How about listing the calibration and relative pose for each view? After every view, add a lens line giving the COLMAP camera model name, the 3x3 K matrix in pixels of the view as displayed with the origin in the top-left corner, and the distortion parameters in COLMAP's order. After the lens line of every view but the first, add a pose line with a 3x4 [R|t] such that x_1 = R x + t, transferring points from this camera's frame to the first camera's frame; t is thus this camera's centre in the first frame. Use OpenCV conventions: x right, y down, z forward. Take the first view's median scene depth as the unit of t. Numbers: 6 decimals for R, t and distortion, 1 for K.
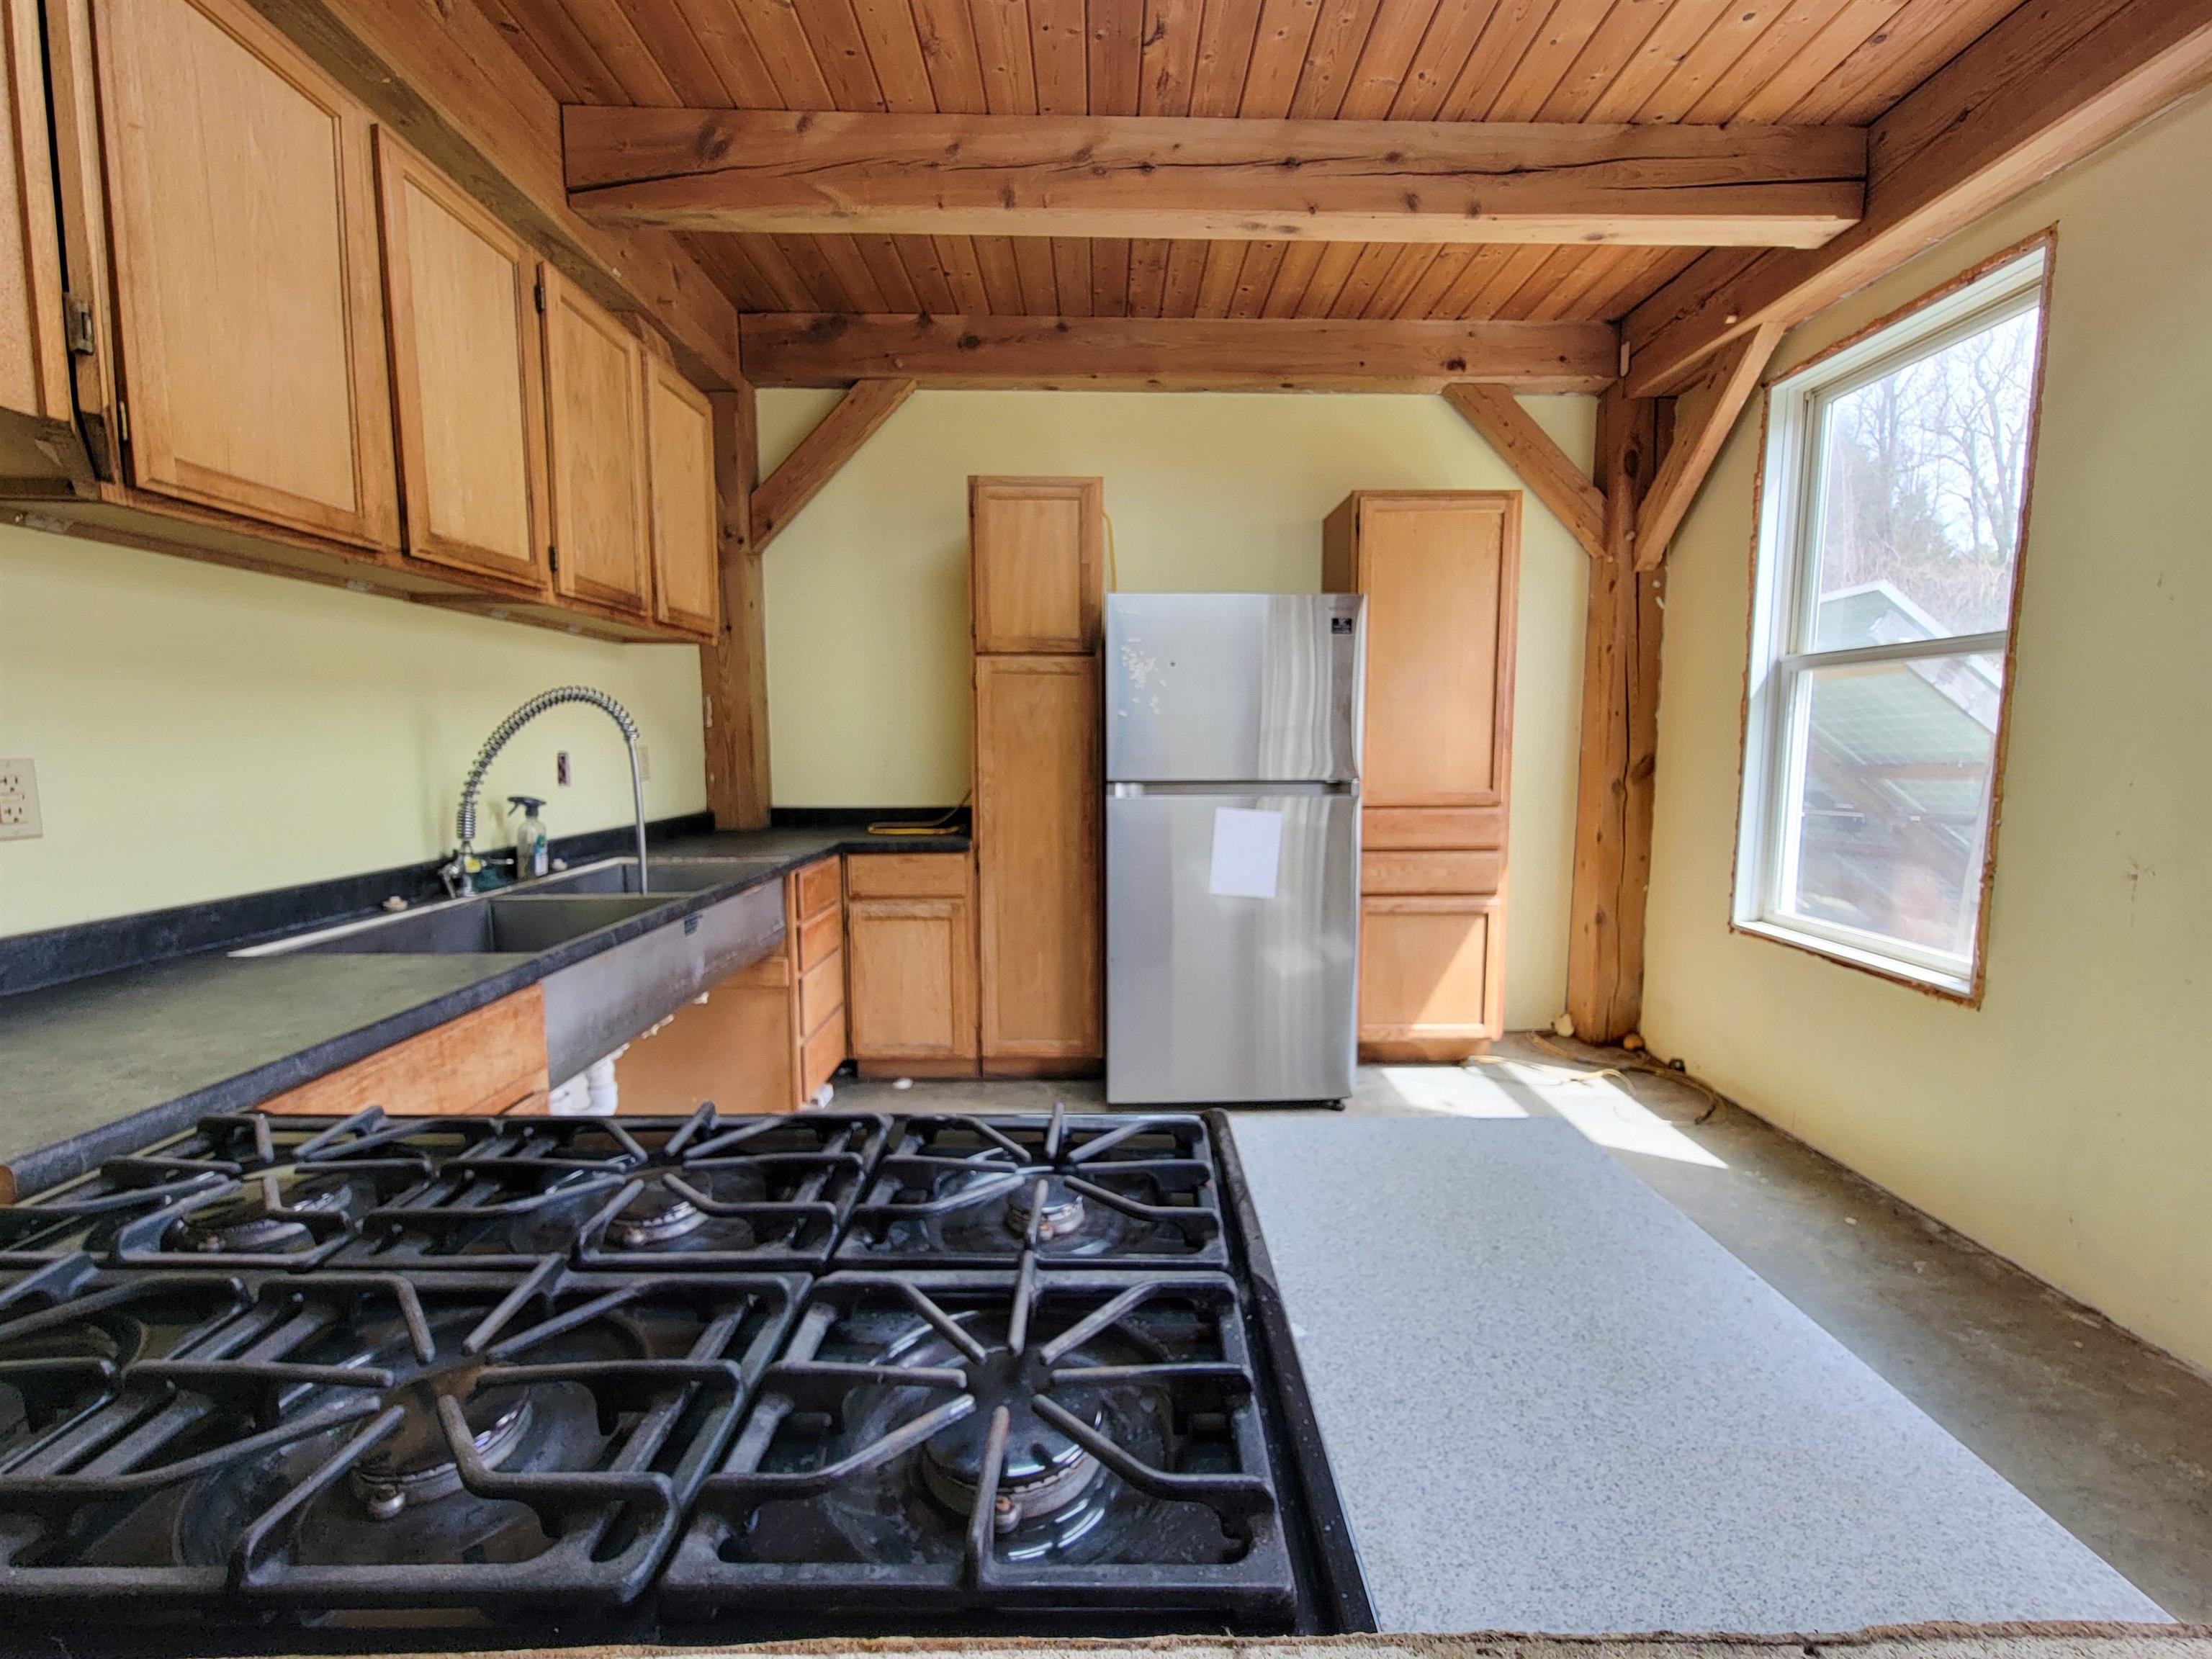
lens RADIAL K [[905.0, 0, 1116.6], [0, 905.0, 826.1], [0, 0, 1]] dist [-0.005733, 0.002441]
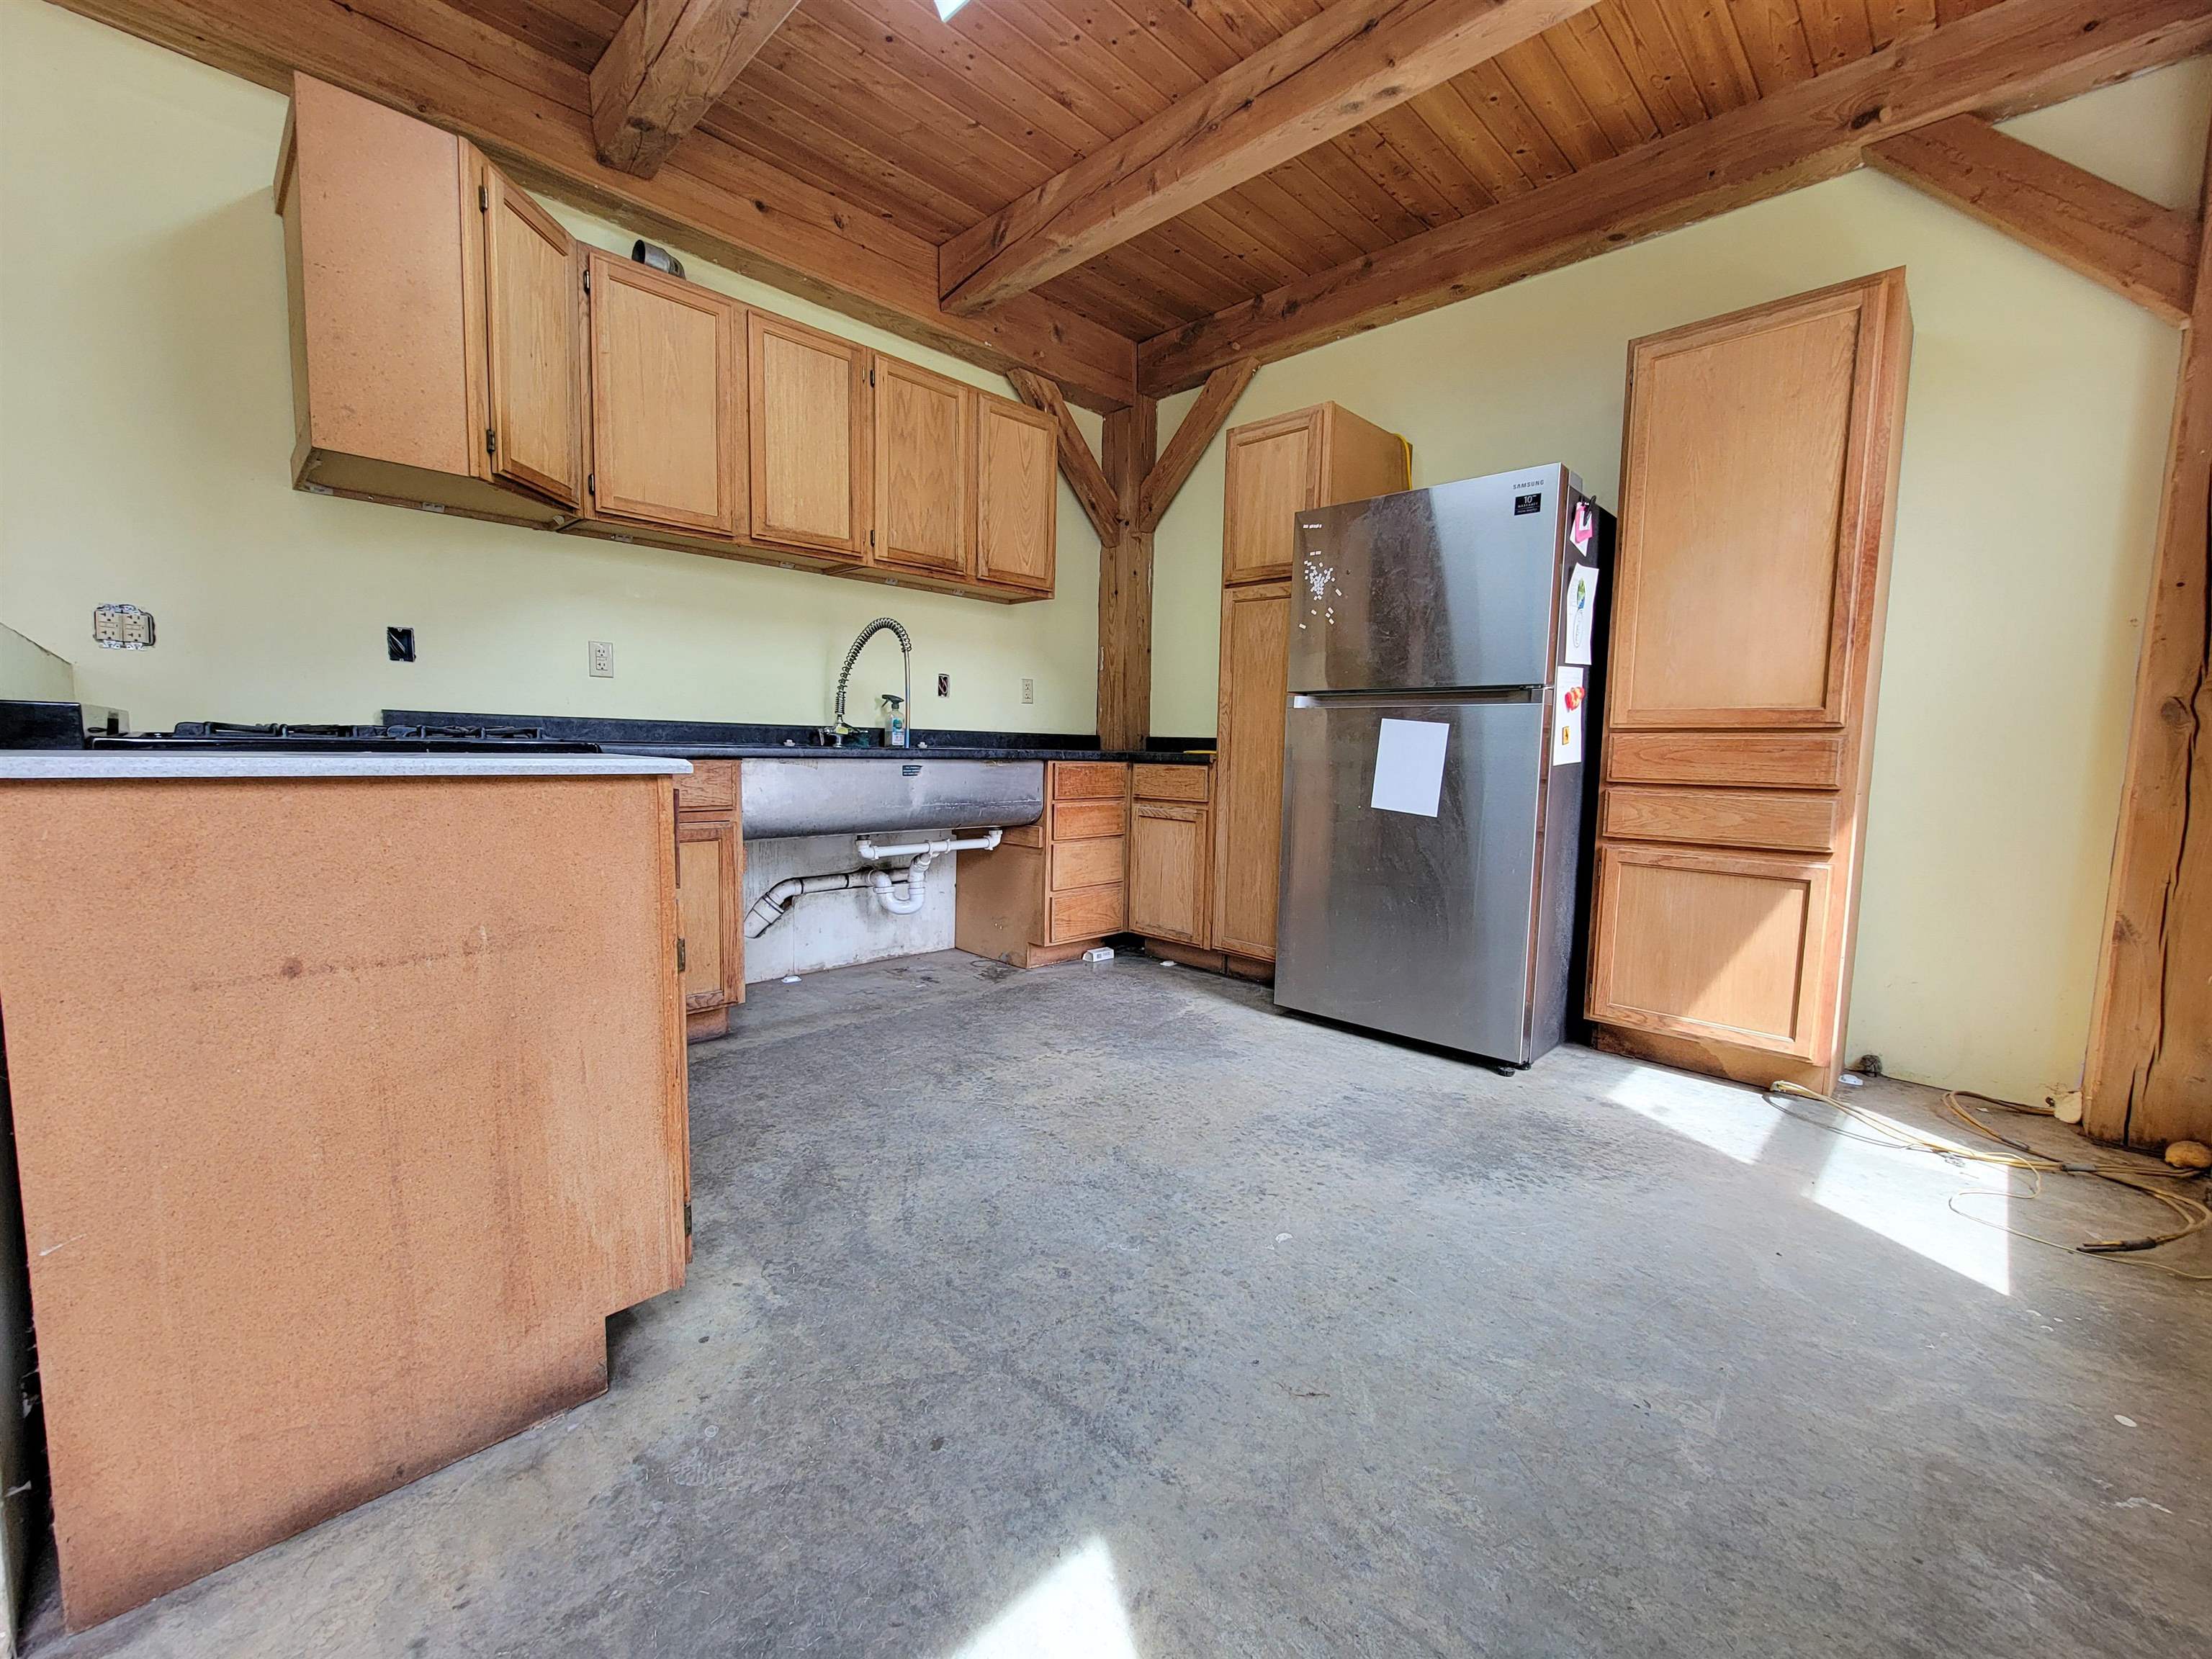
lens RADIAL K [[905.0, 0, 1120.9], [0, 905.0, 830.6], [0, 0, 1]] dist [-0.005733, 0.002441]
pose [[0.706649, 0.080389, -0.702983, 0.576440], [-0.090978, 0.995601, 0.022399, 0.098758], [0.701691, 0.048128, 0.710854, 0.124177]]
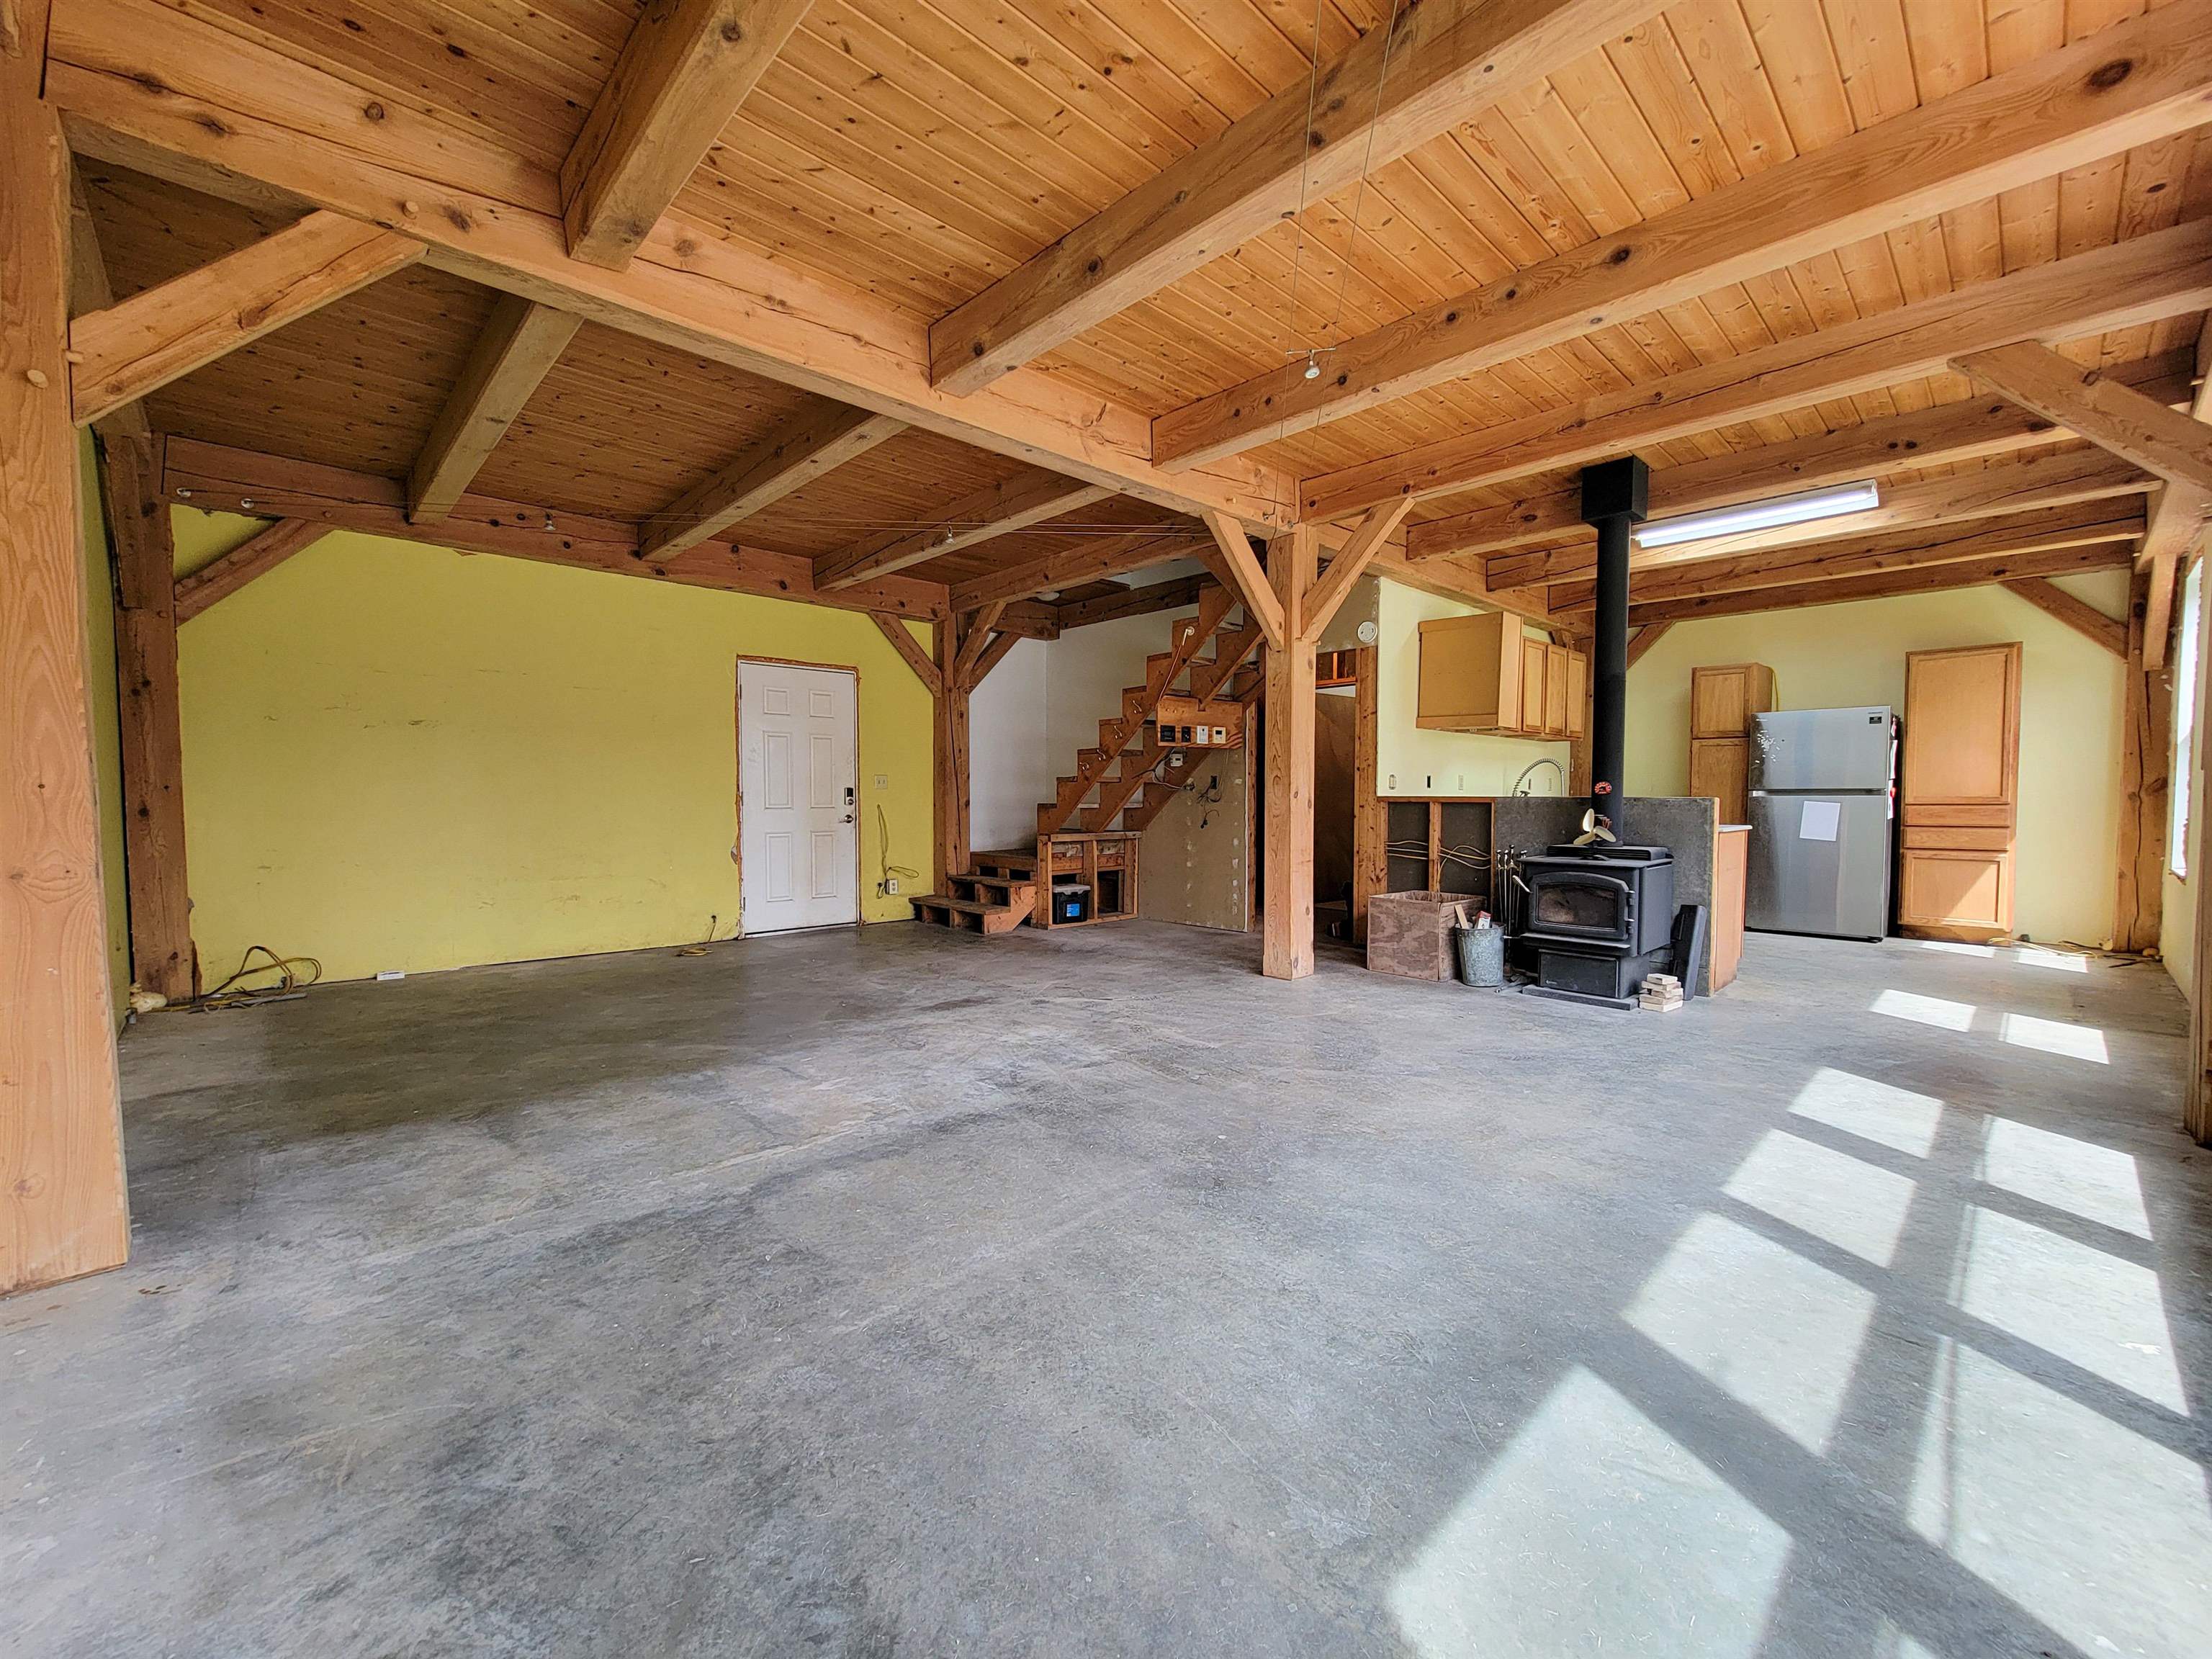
lens RADIAL K [[905.0, 0, 1115.4], [0, 905.0, 830.6], [0, 0, 1]] dist [-0.005733, 0.002441]
pose [[0.682168, 0.028647, -0.730634, 0.578595], [-0.072779, 0.996930, -0.028864, 0.243661], [0.727564, 0.072865, 0.682159, -1.805664]]
